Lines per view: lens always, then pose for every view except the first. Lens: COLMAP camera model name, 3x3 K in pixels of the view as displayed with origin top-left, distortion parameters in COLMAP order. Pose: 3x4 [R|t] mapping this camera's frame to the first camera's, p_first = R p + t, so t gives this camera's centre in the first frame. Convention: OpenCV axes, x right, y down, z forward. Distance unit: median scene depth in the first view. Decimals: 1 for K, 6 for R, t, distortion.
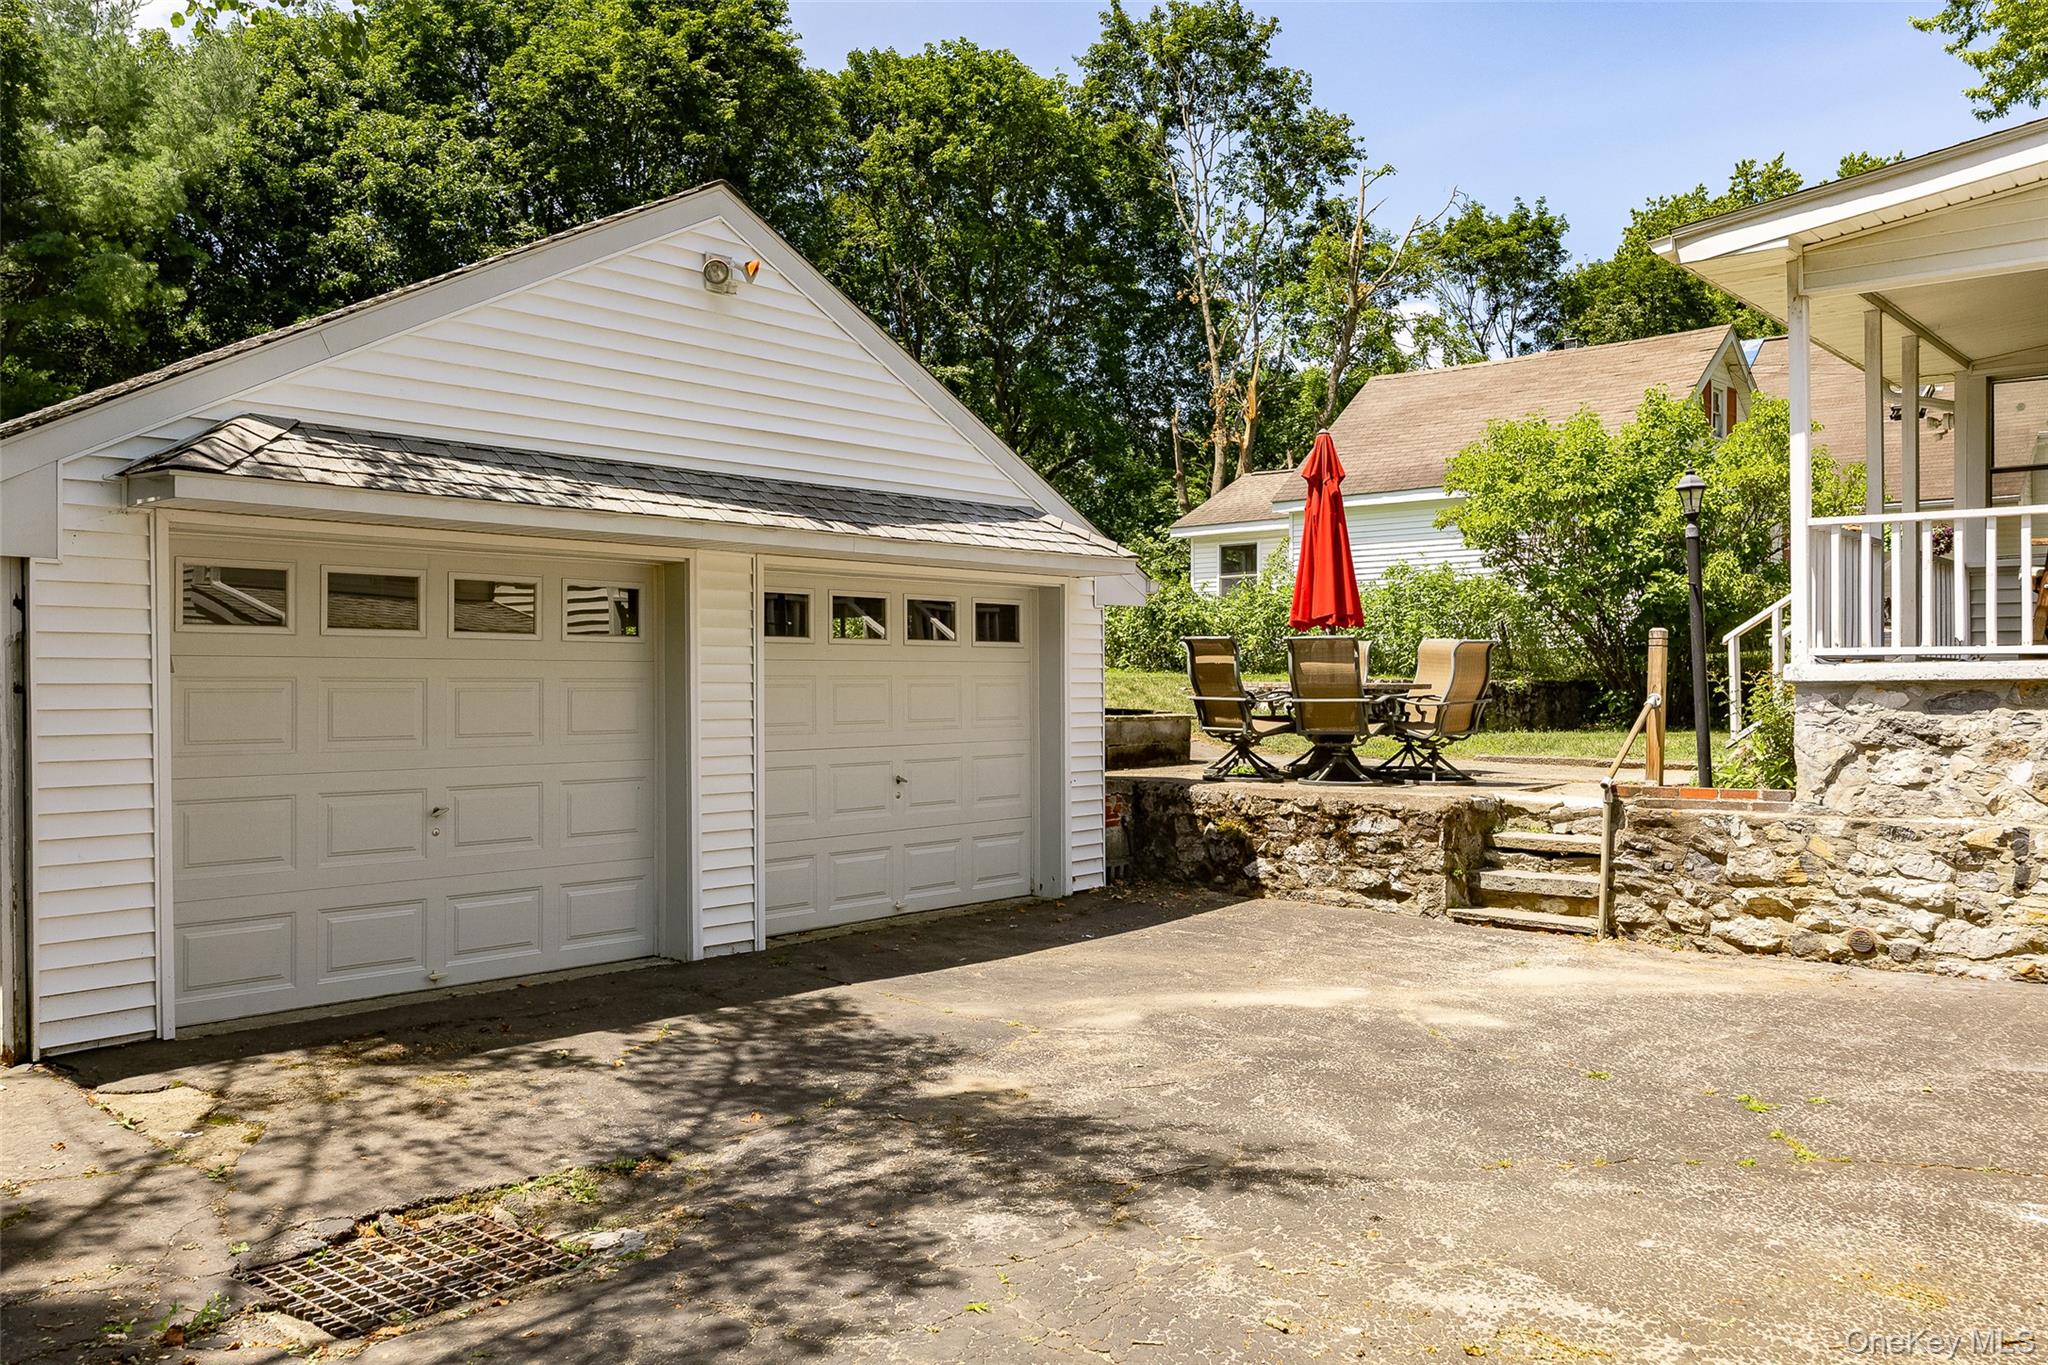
lens RADIAL K [[1641.9, 0, 1018.3], [0, 1641.9, 677.3], [0, 0, 1]] dist [-0.007367, -0.002784]
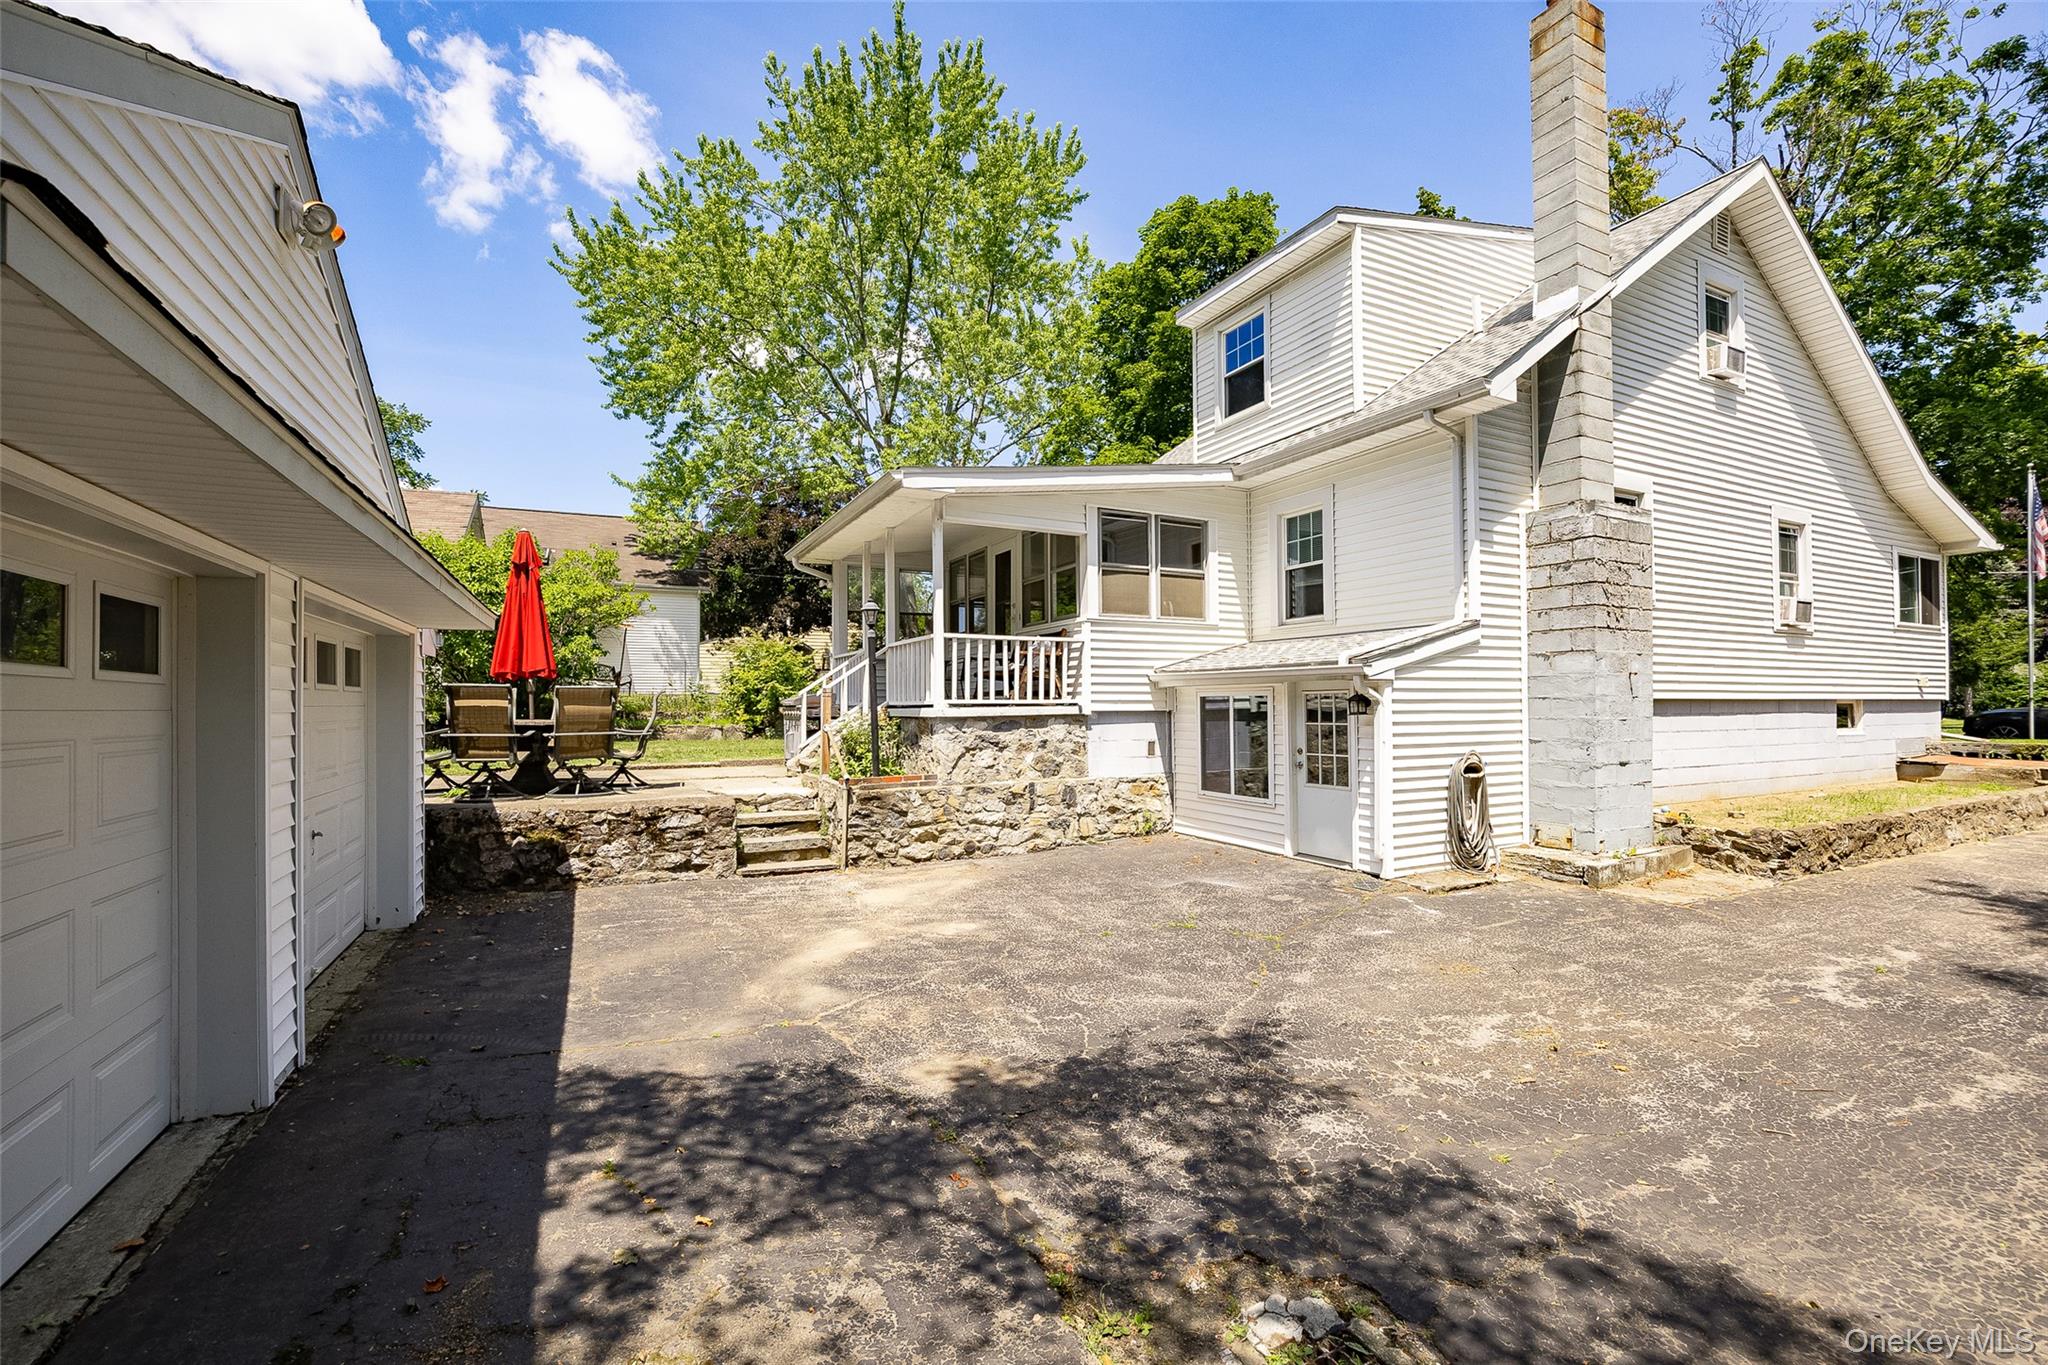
lens RADIAL K [[858.2, 0, 1022.7], [0, 858.2, 694.3], [0, 0, 1]] dist [-0.016038, 0.000188]
pose [[0.381411, 0.011043, 0.924339, -0.440086], [0.002965, 0.999909, -0.013170, -0.011056], [-0.924401, 0.007764, 0.381344, 0.544536]]
